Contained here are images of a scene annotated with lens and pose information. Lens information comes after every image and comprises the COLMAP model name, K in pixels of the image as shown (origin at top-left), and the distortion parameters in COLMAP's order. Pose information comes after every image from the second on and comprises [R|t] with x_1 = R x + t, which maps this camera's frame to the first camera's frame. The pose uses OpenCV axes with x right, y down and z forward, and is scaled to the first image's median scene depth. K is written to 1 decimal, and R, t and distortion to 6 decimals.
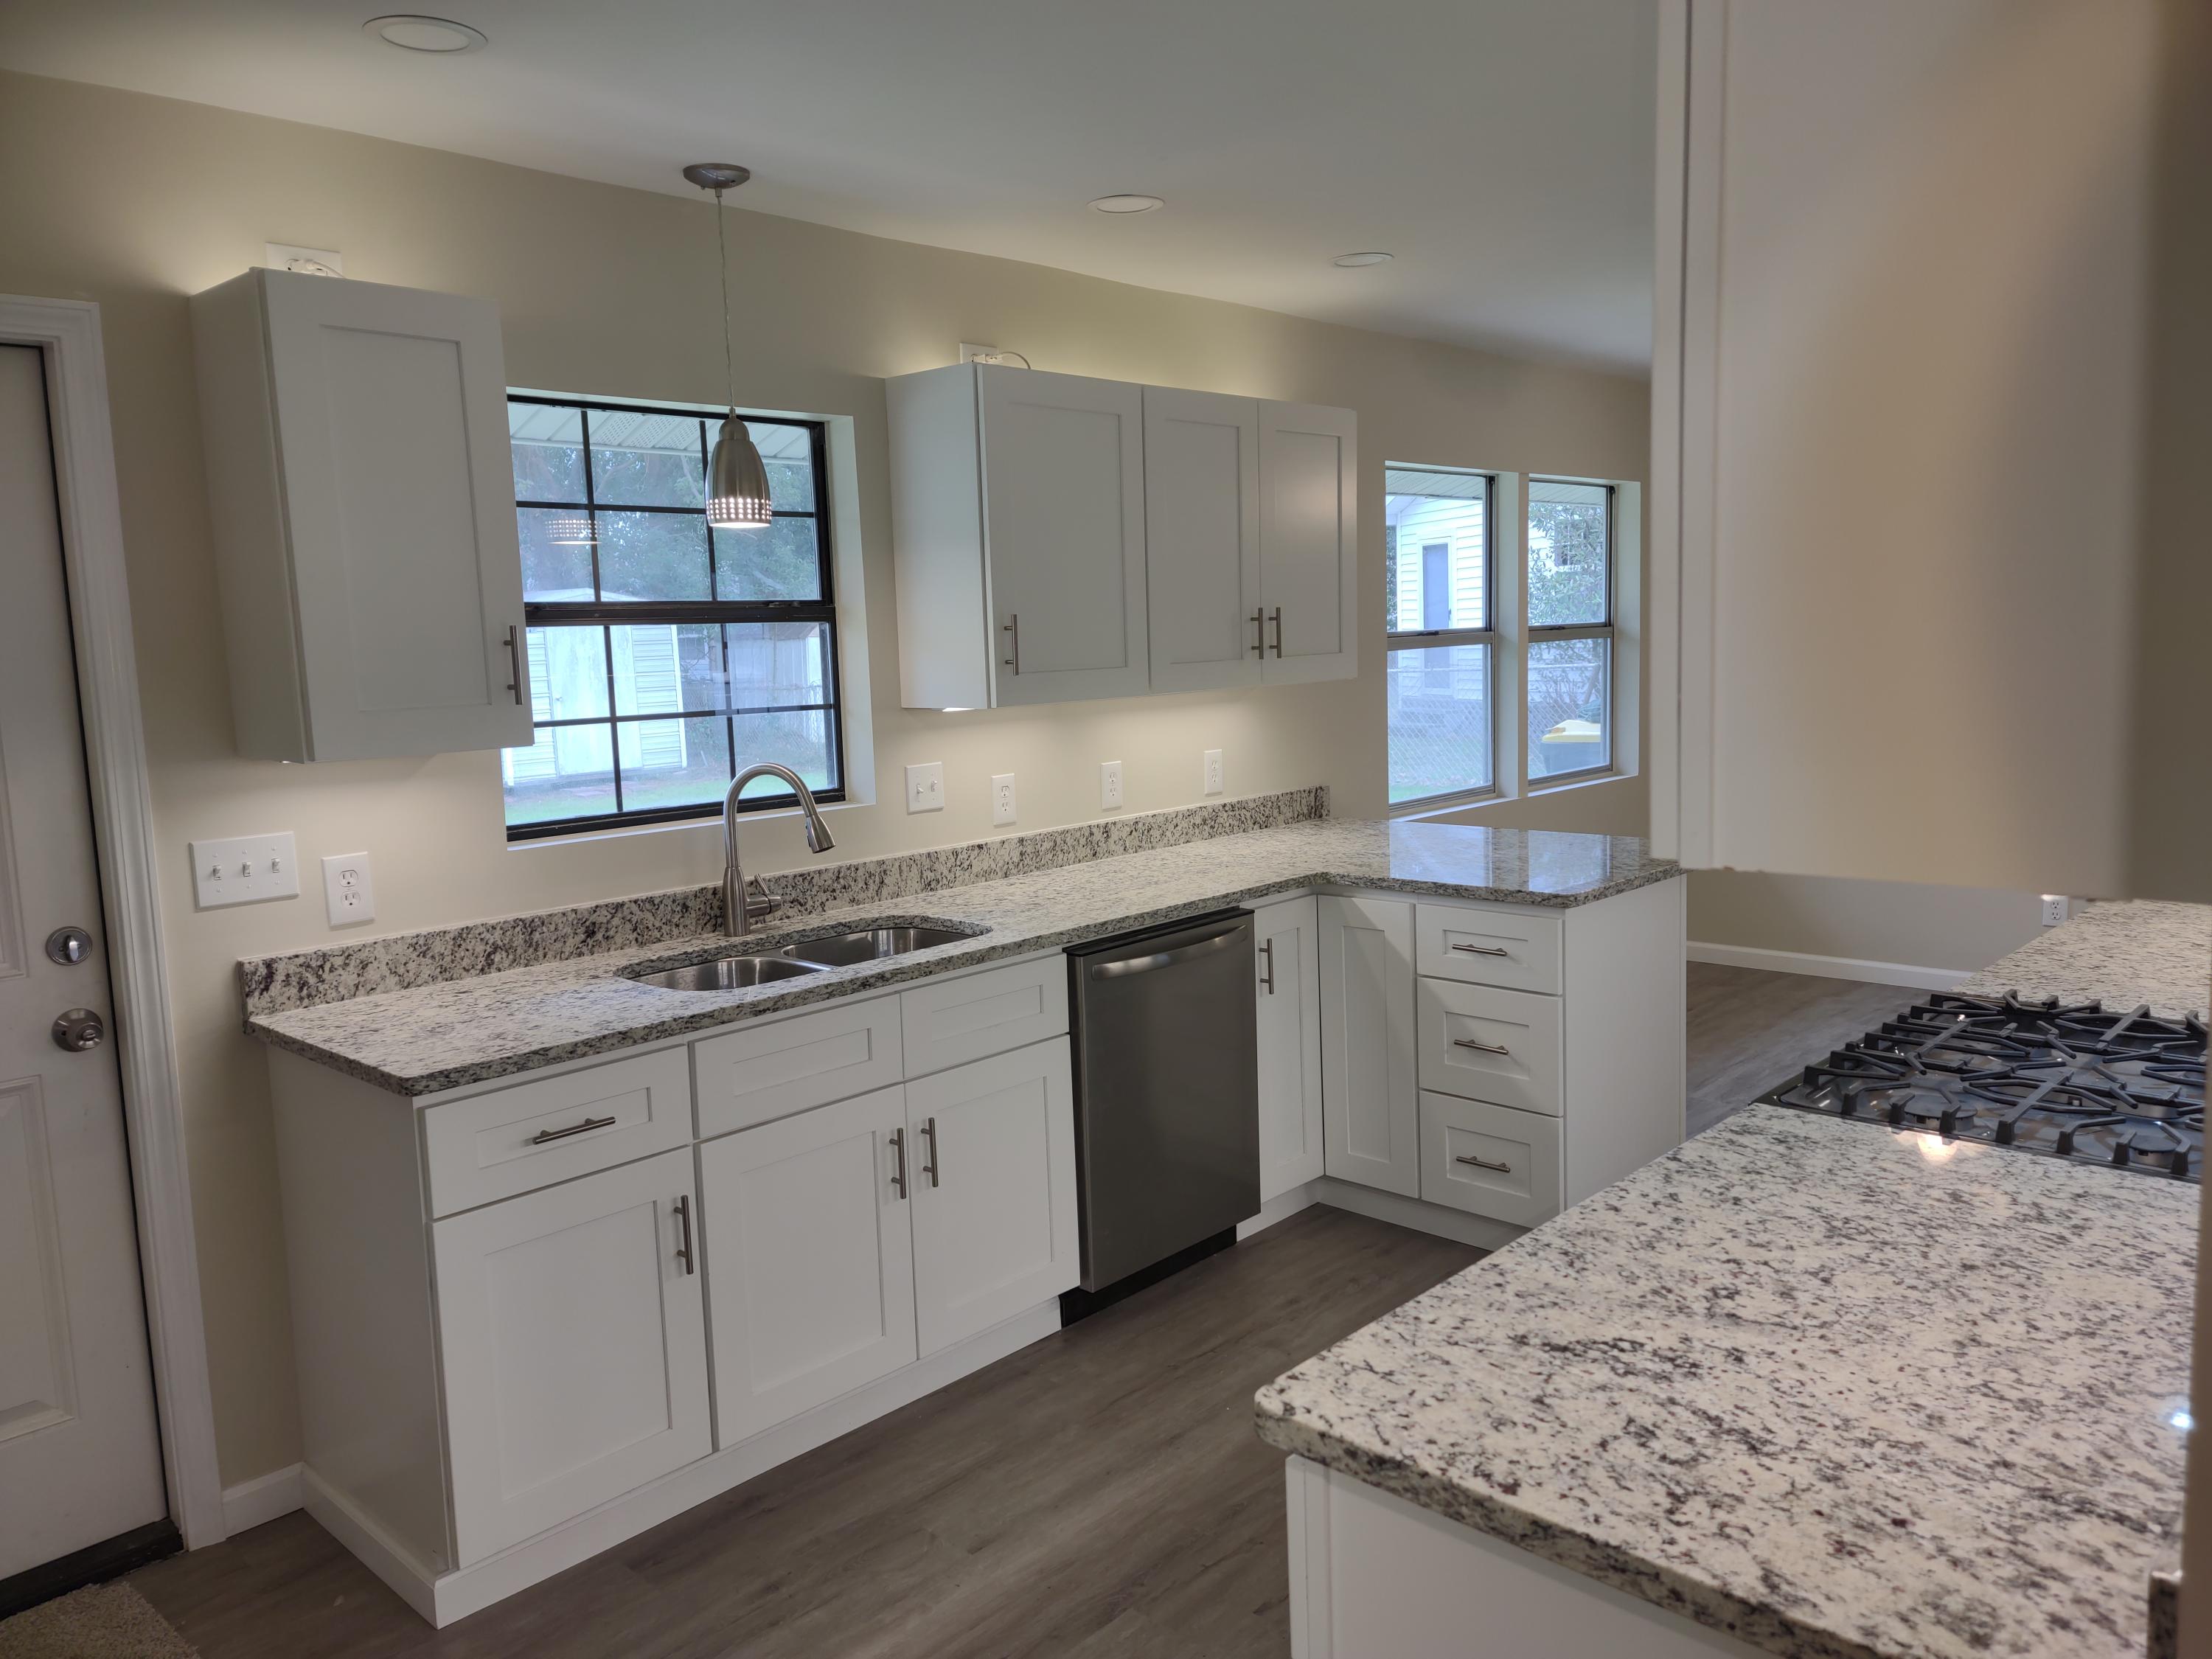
lens RADIAL K [[1630.4, 0, 1106.0], [0, 1630.4, 829.5], [0, 0, 1]] dist [0.076343, -0.044670]
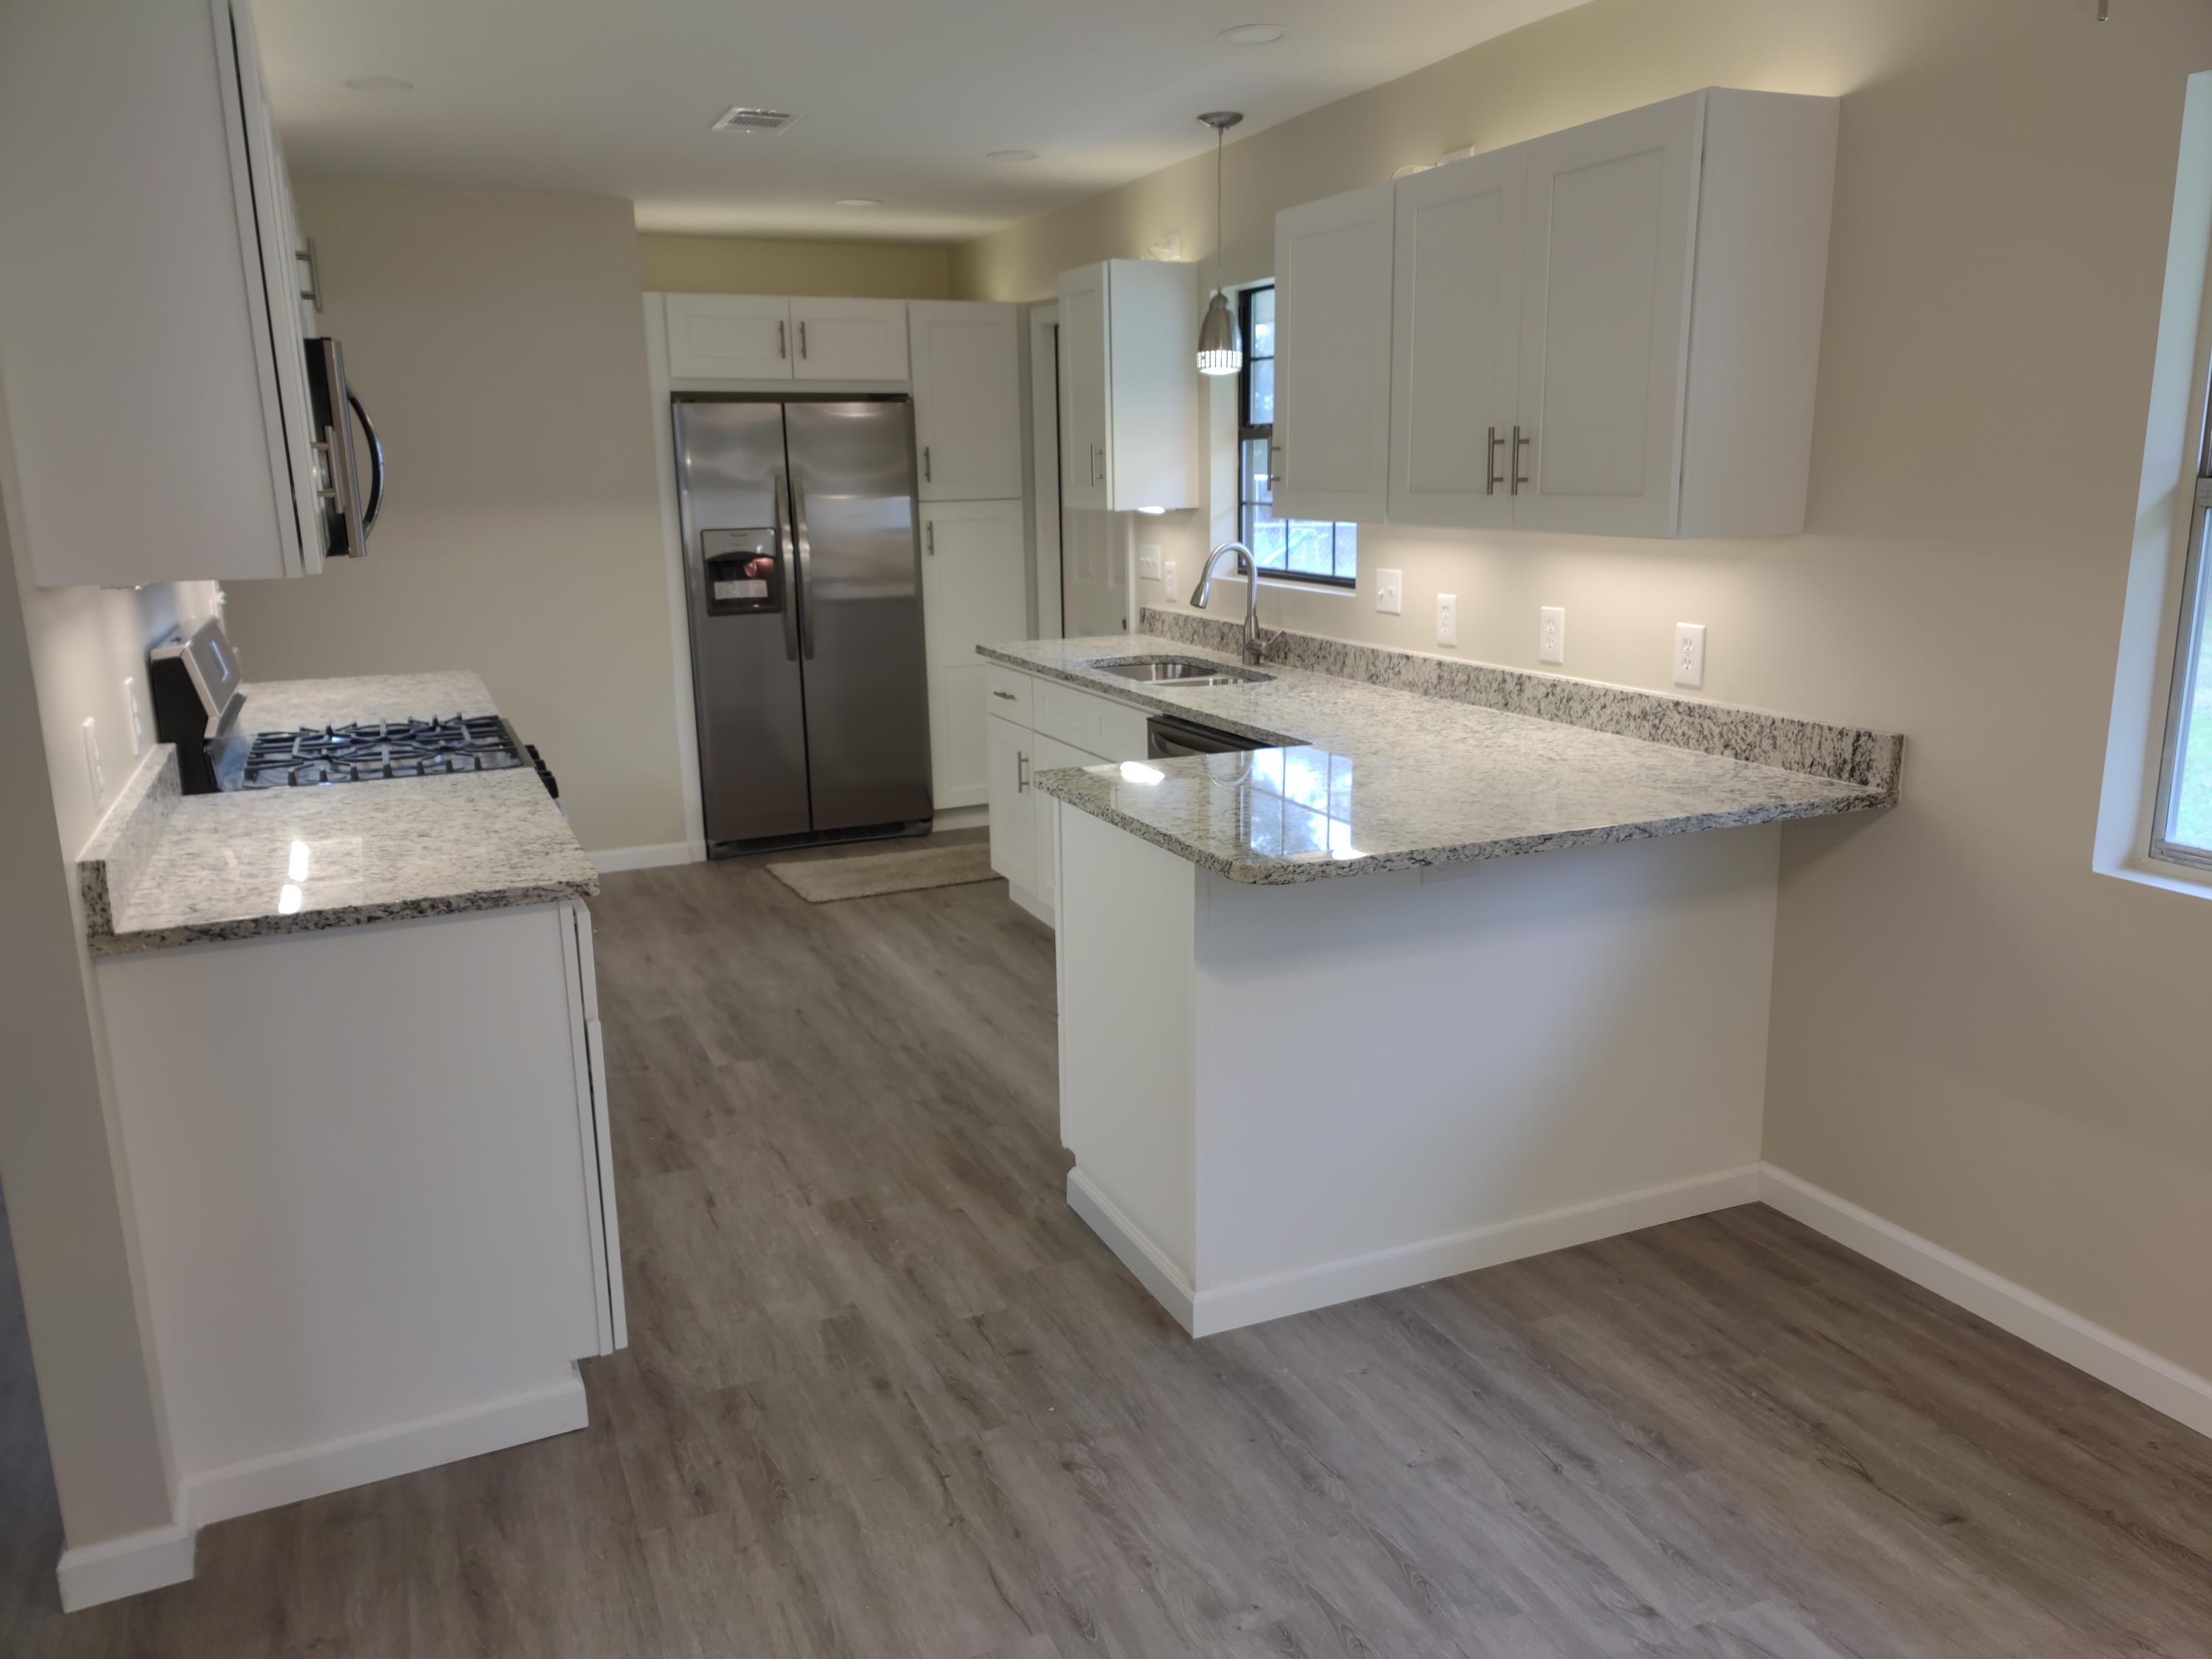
lens RADIAL K [[1642.8, 0, 1106.0], [0, 1642.8, 829.5], [0, 0, 1]] dist [0.054581, -0.001677]
pose [[-0.394331, 0.239411, -0.887235, 0.944163], [-0.088877, 0.951007, 0.296121, -0.176491], [0.914661, 0.195624, -0.353733, 1.188209]]
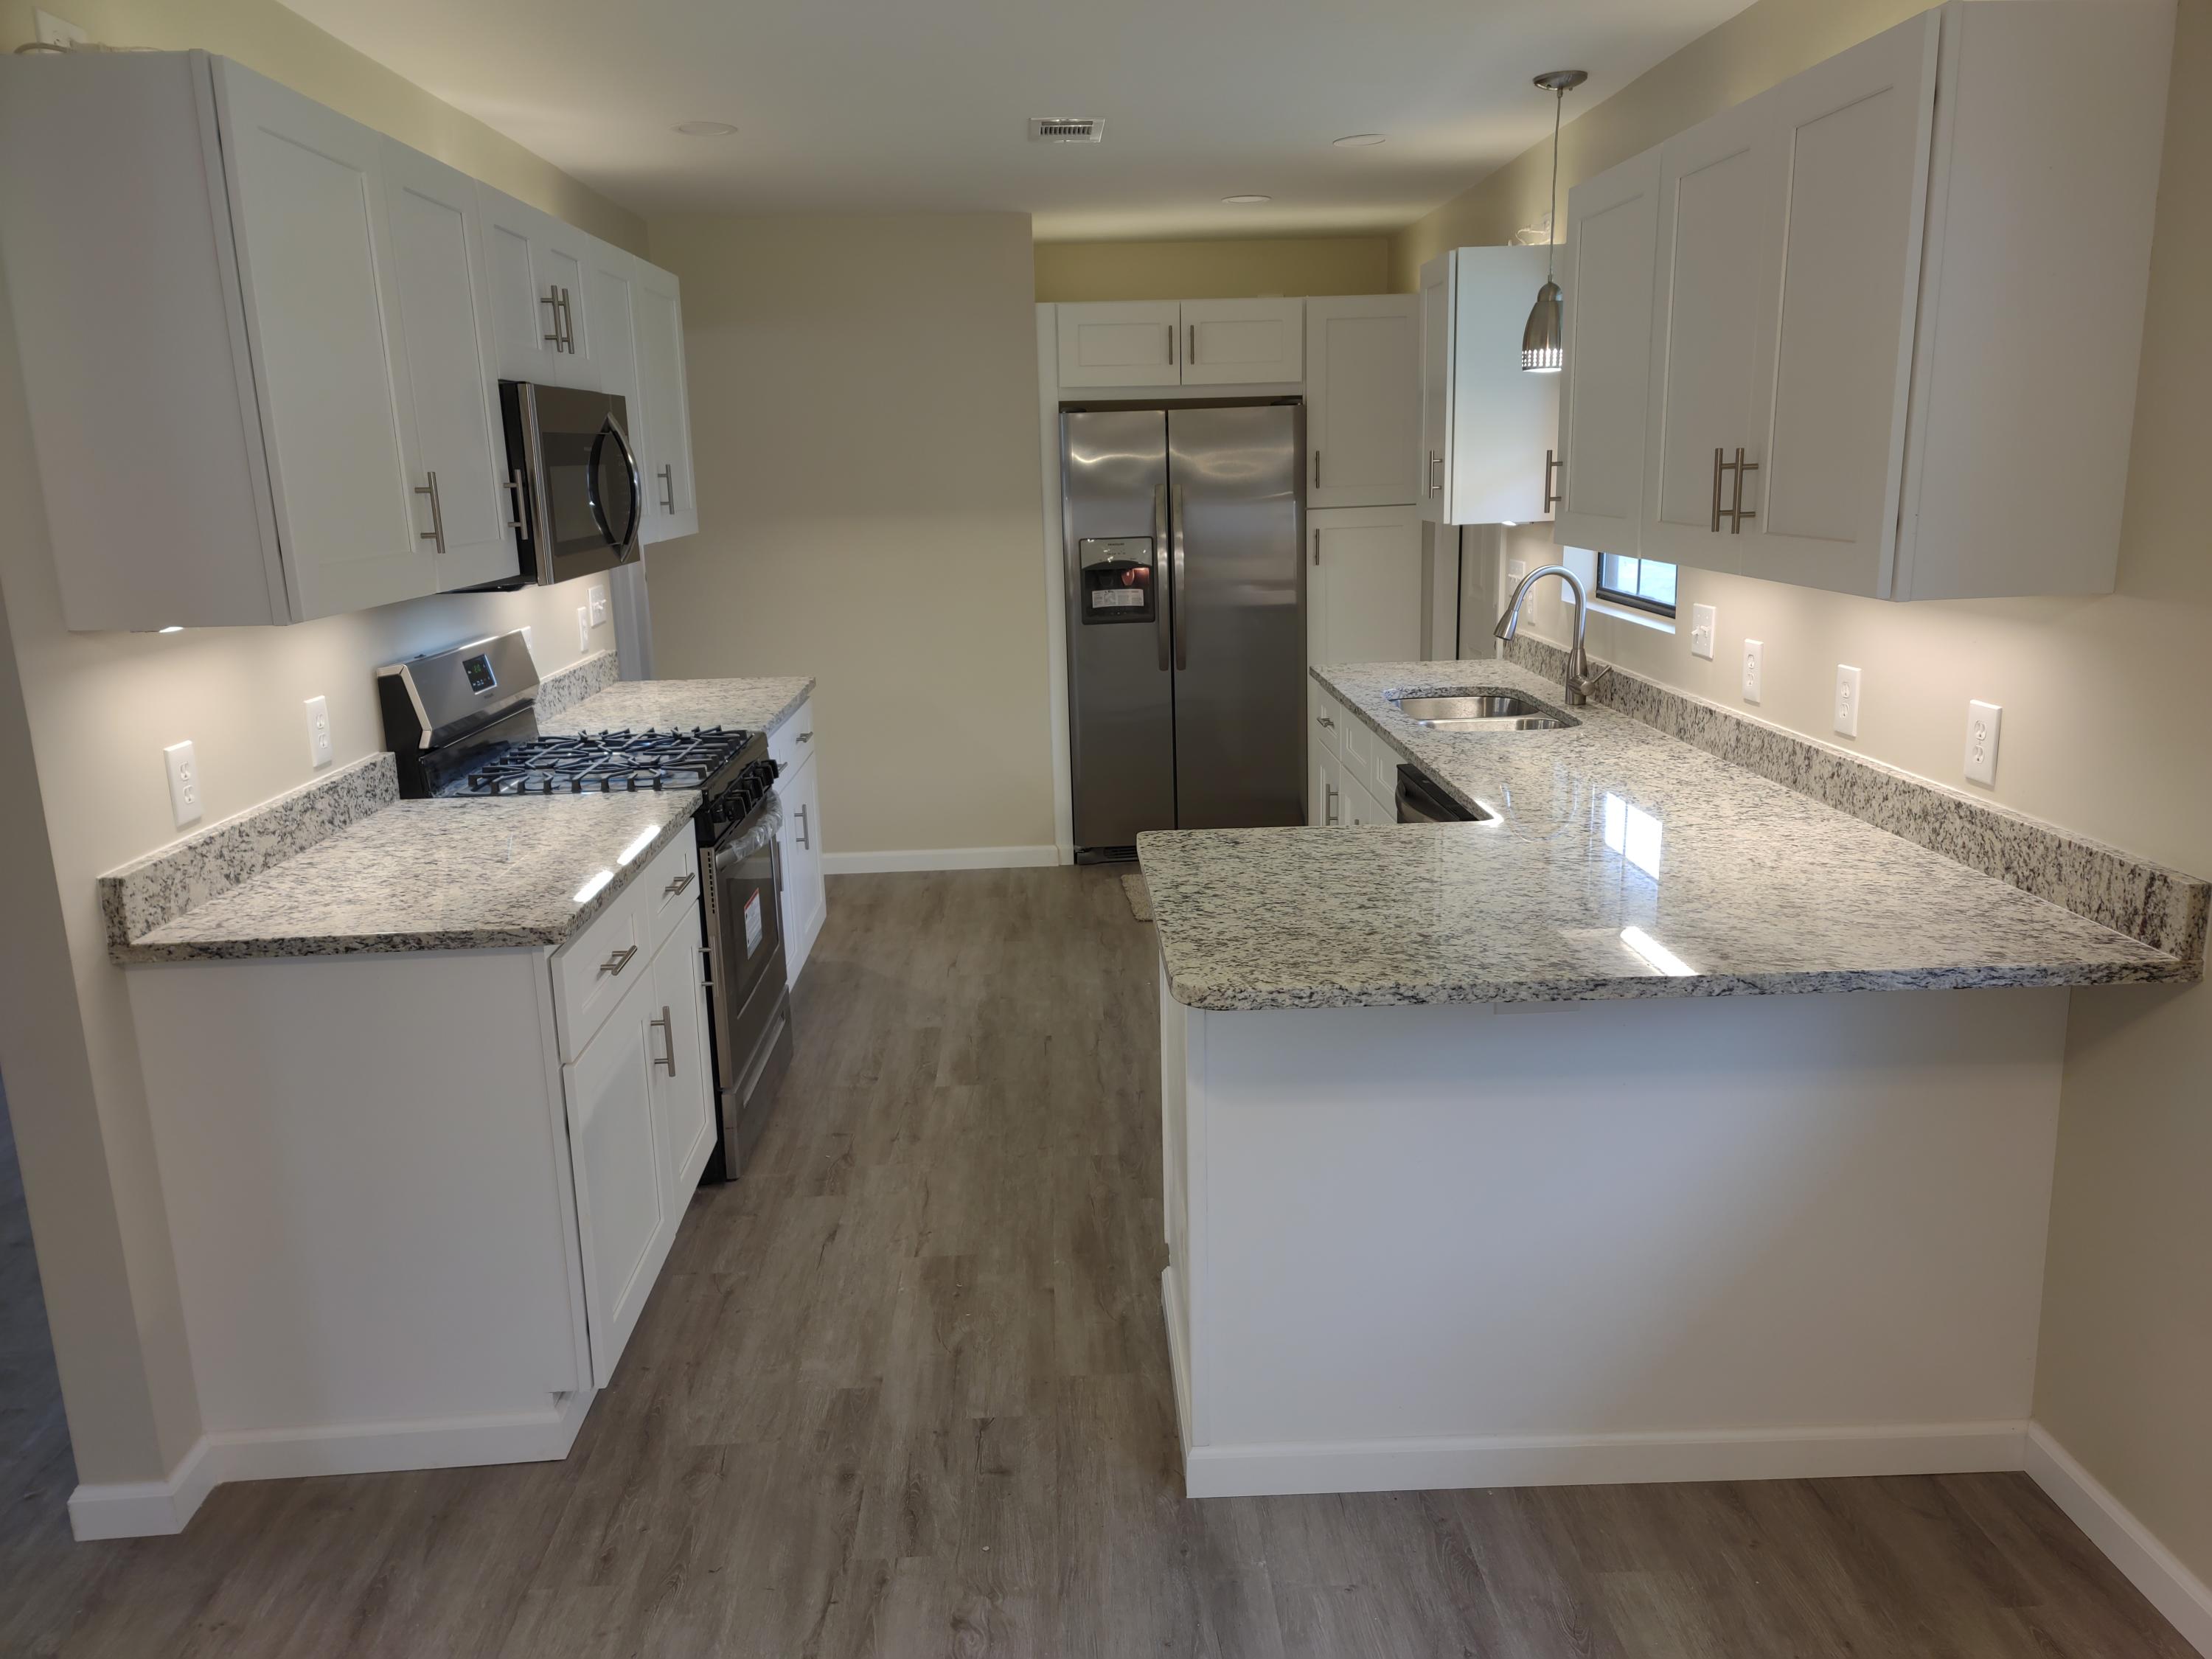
lens RADIAL K [[1630.4, 0, 1106.0], [0, 1630.4, 829.5], [0, 0, 1]] dist [0.076343, -0.044670]
pose [[-0.707295, 0.208044, -0.675612, 0.745350], [-0.041423, 0.941875, 0.333400, -0.206504], [0.705704, 0.263798, -0.657565, 1.334425]]
